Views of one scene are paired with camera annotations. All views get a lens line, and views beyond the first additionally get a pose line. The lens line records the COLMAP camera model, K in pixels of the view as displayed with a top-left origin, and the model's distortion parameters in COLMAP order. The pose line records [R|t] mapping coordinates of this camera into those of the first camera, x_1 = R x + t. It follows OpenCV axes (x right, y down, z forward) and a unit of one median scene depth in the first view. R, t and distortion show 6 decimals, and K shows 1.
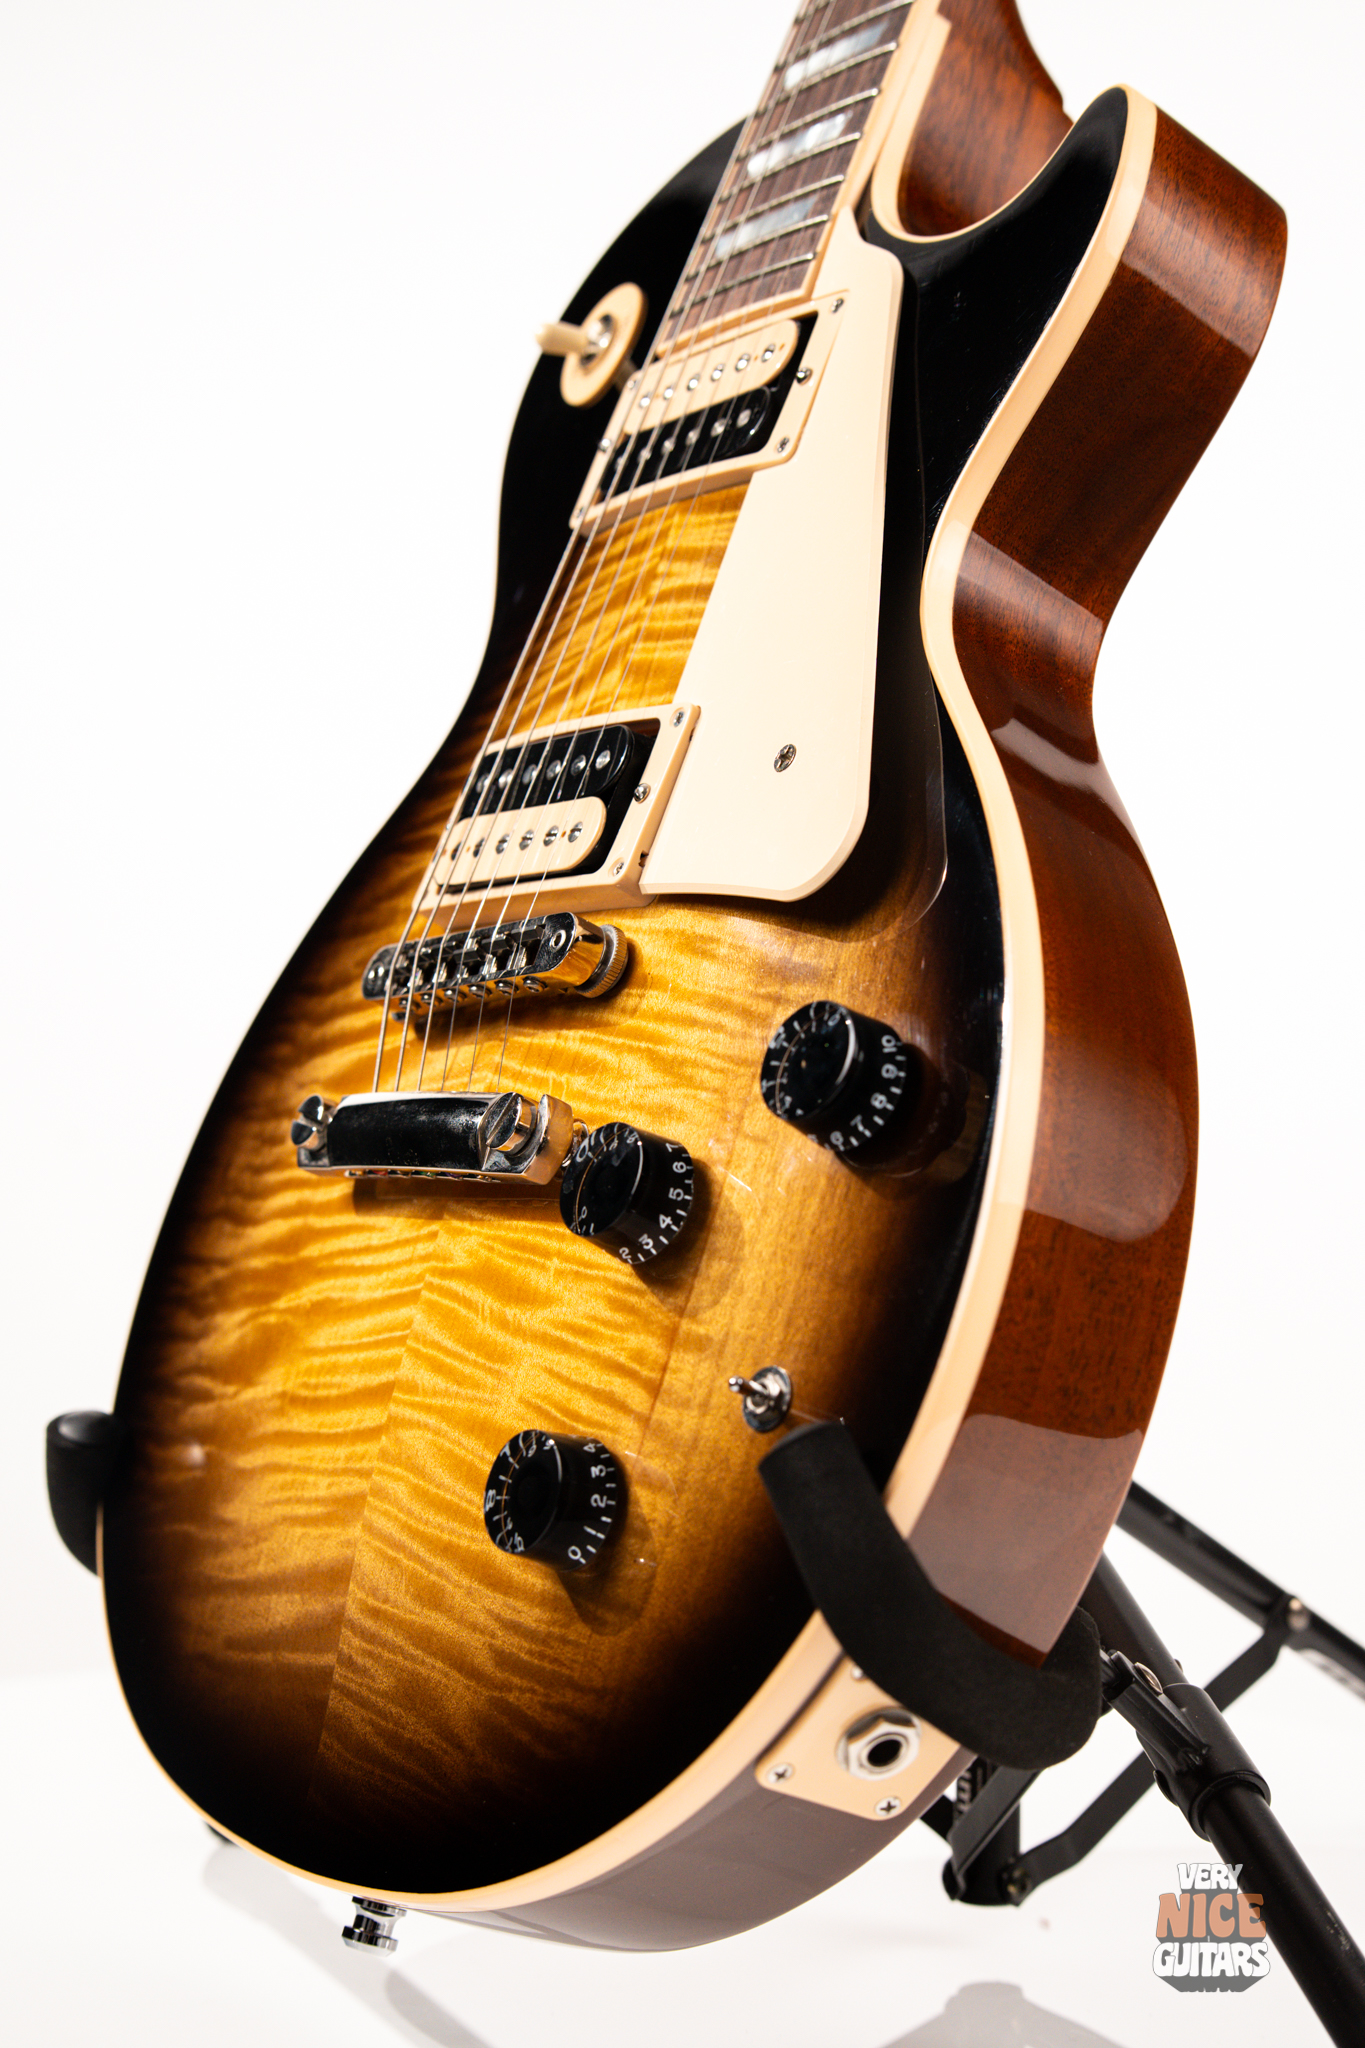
lens RADIAL K [[2941.2, 0, 677.9], [0, 2941.2, 995.8], [0, 0, 1]] dist [0.046931, 0.000000]
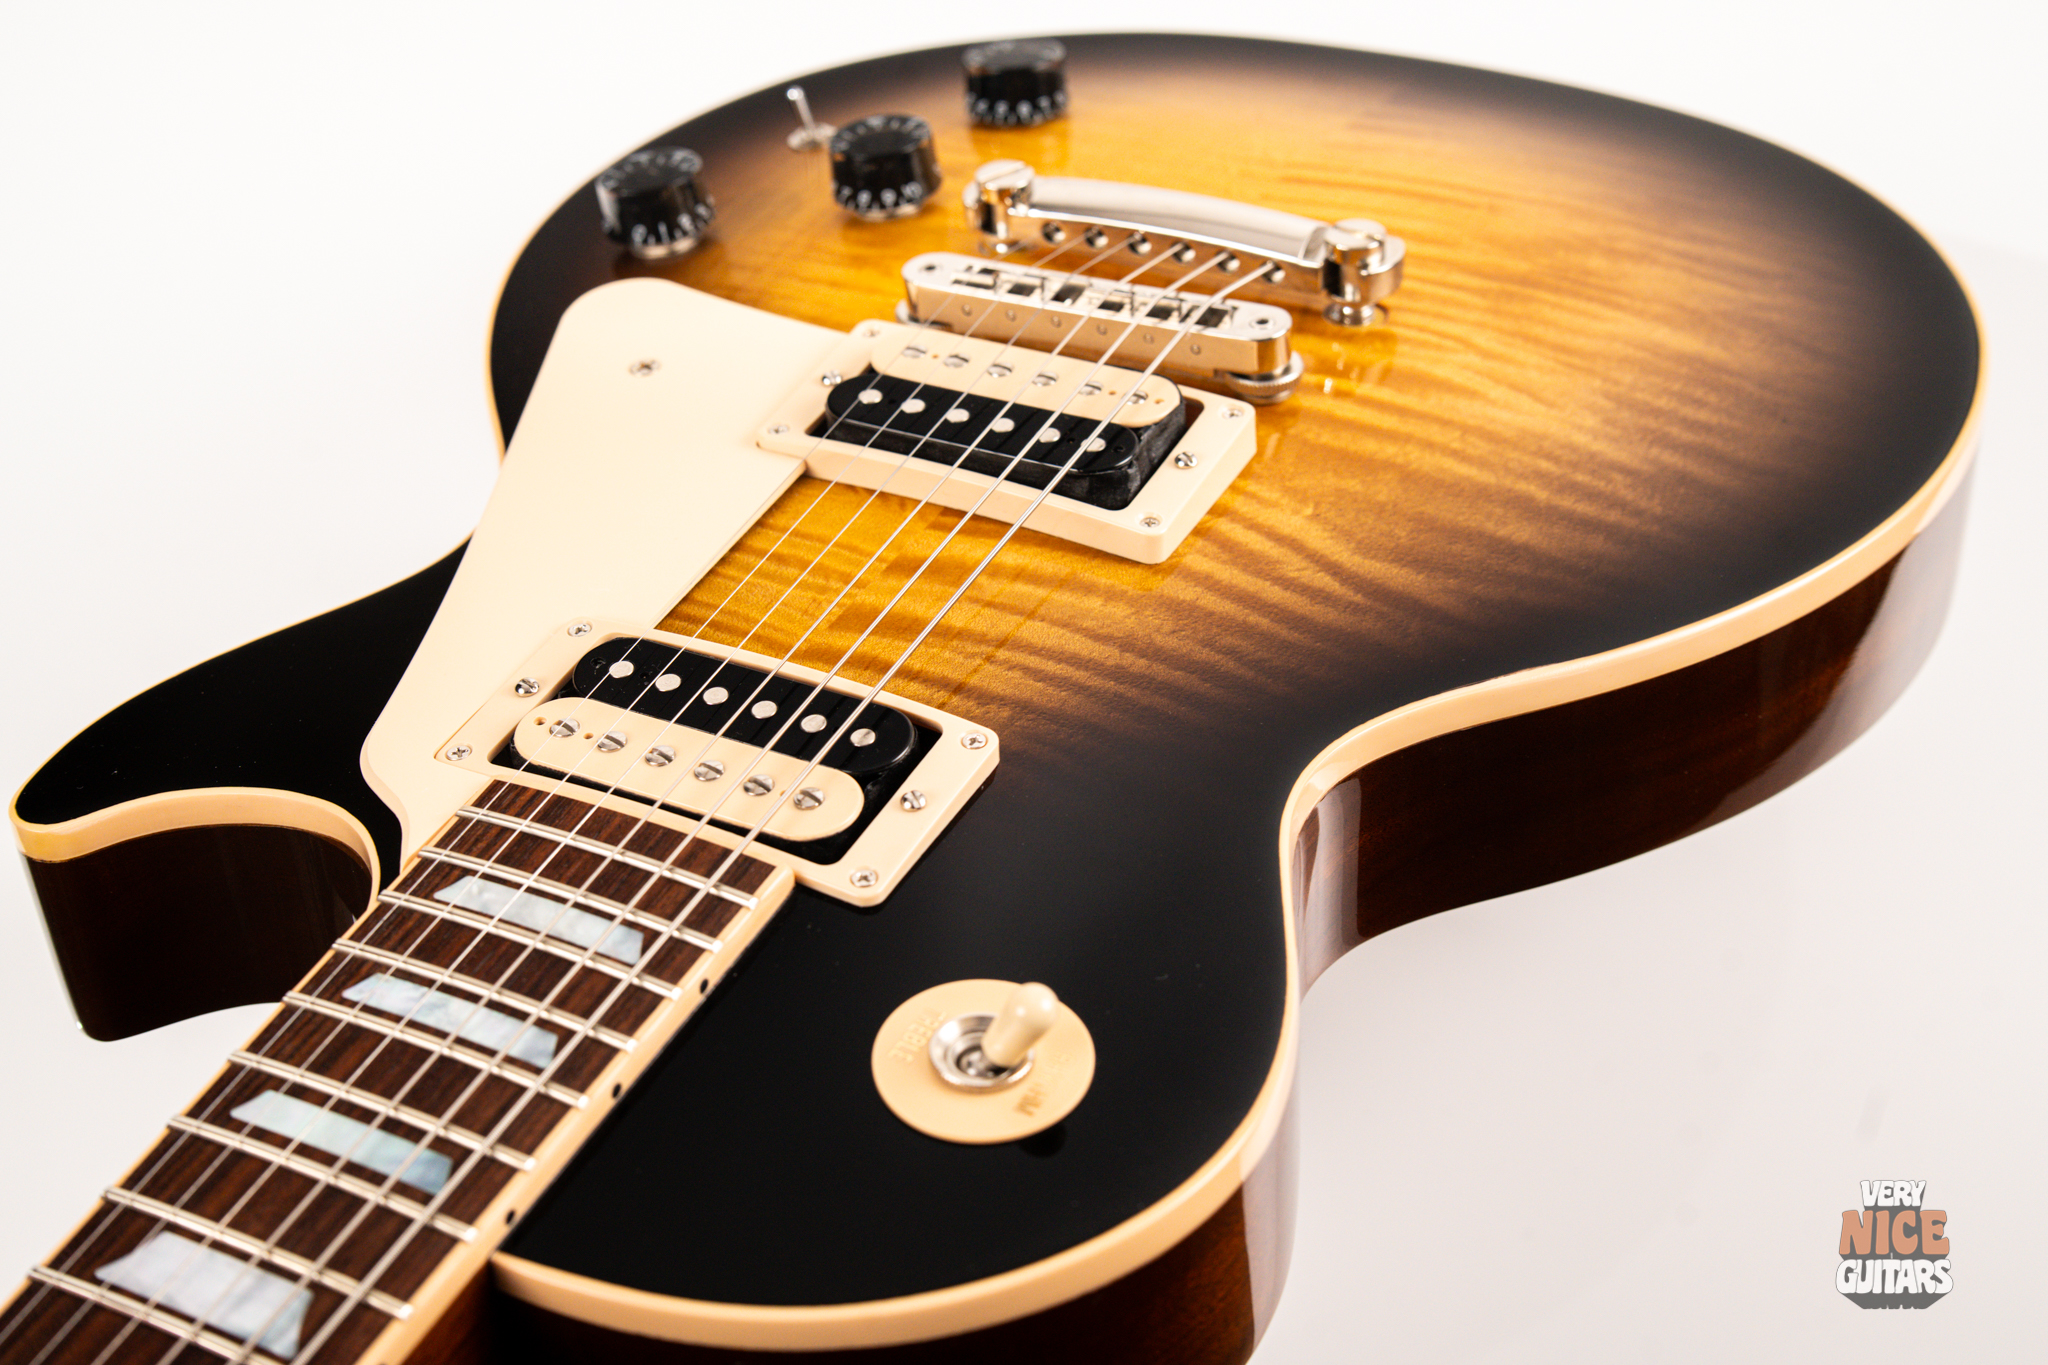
lens RADIAL K [[2941.2, 0, 1013.3], [0, 2941.2, 642.0], [0, 0, 1]] dist [0.046931, 0.000000]
pose [[-0.596731, 0.645314, 0.476951, -0.453708], [0.498299, -0.167890, 0.850595, -0.877968], [0.628976, 0.745240, -0.221374, 1.339998]]
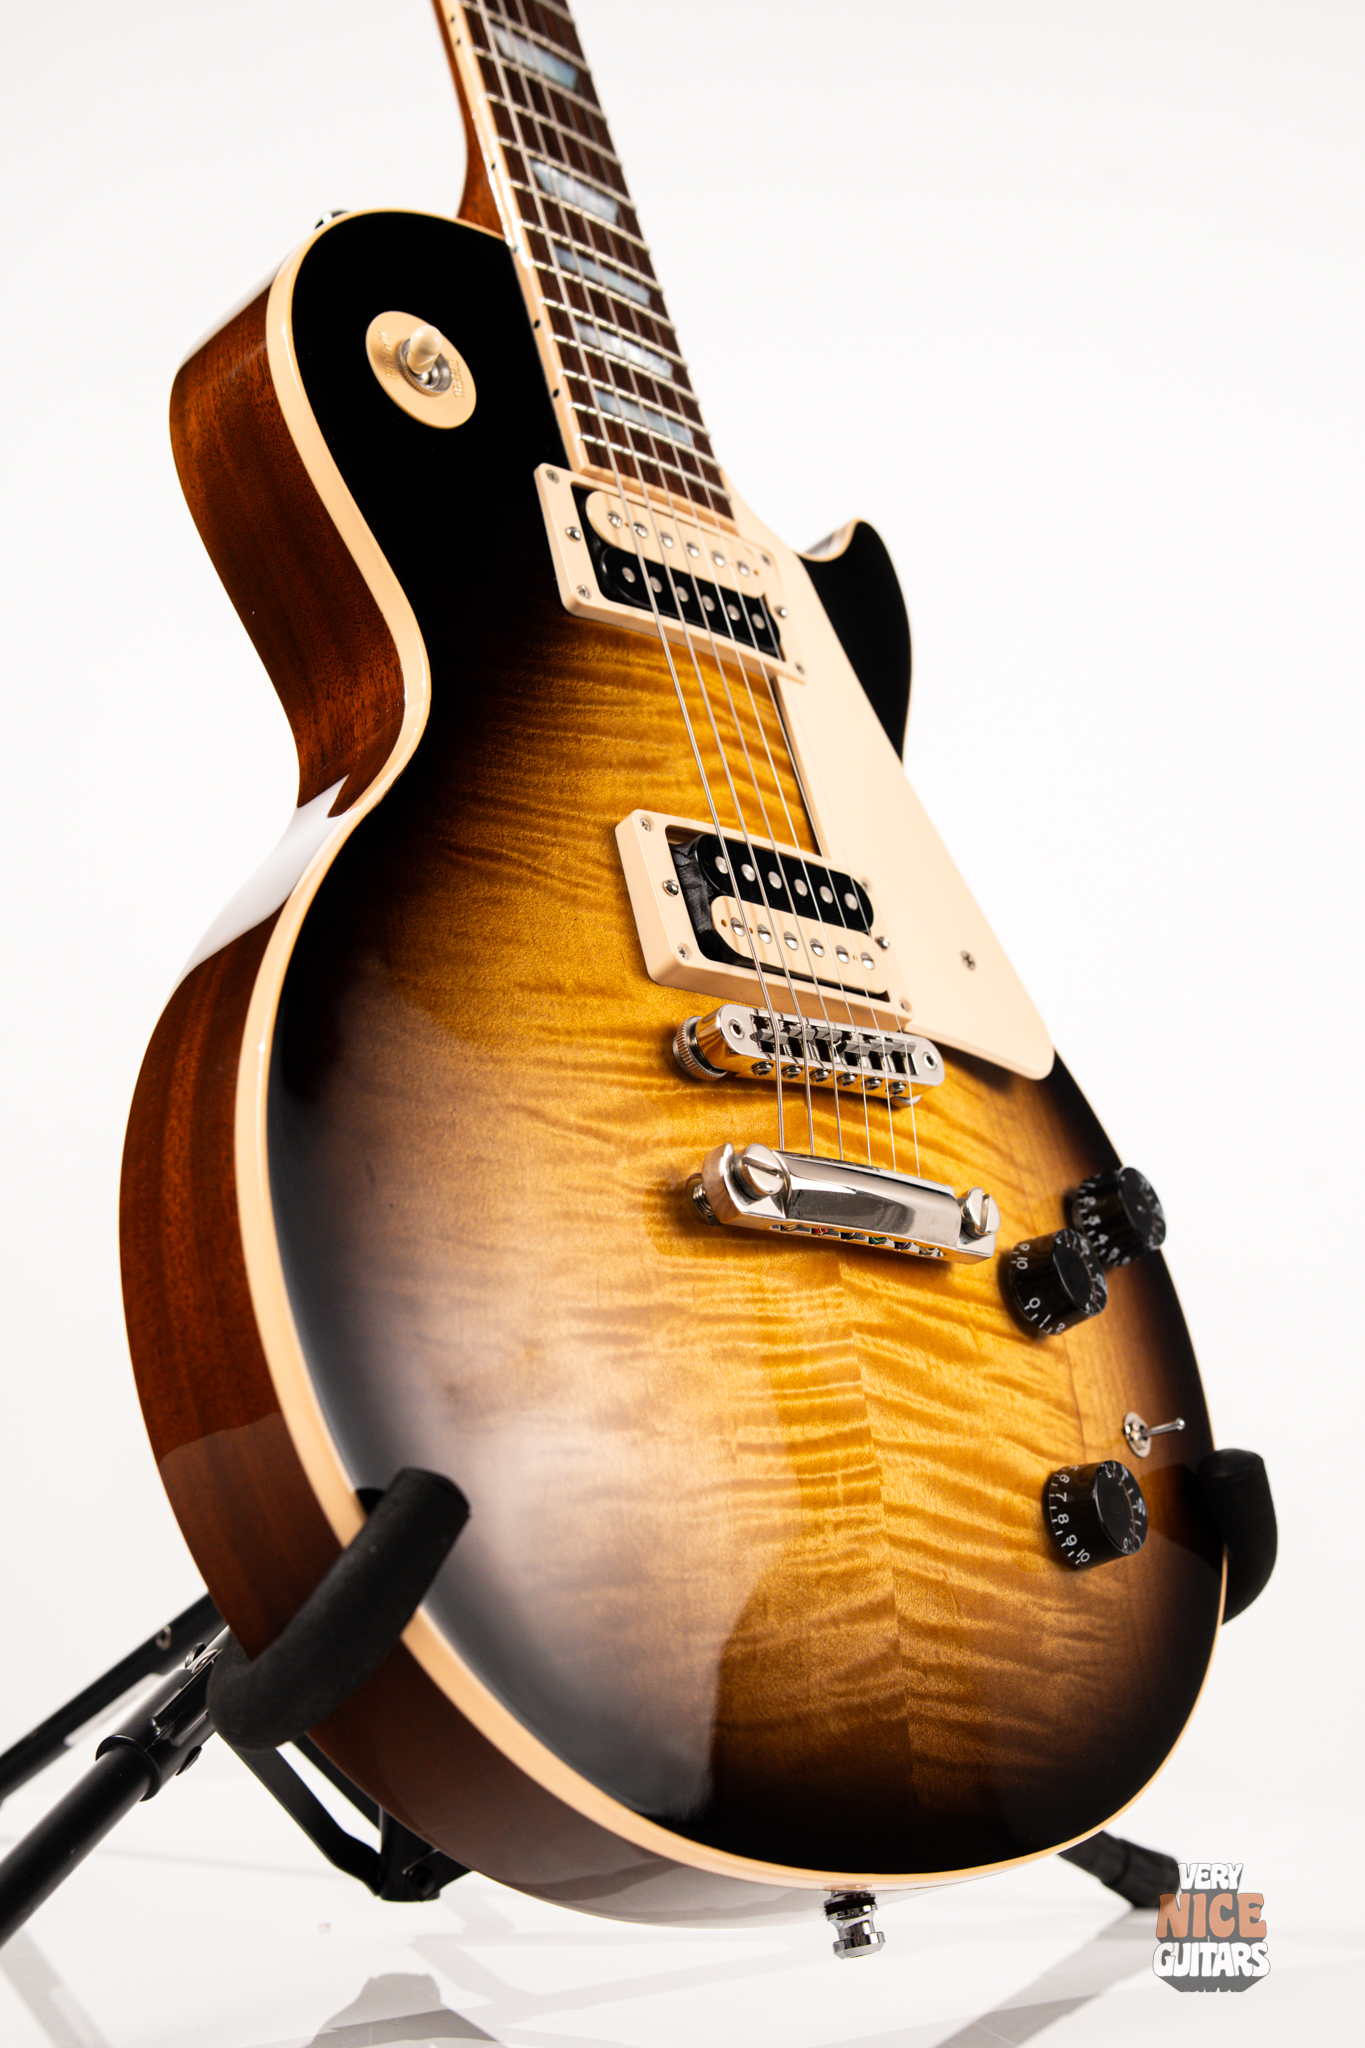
lens RADIAL K [[2941.2, 0, 682.8], [0, 2941.2, 1029.3], [0, 0, 1]] dist [0.046931, 0.000000]
pose [[-0.190633, 0.132356, 0.972698, -1.206621], [-0.115645, 0.980941, -0.156142, 0.169911], [-0.974826, -0.142254, -0.171694, 1.316146]]
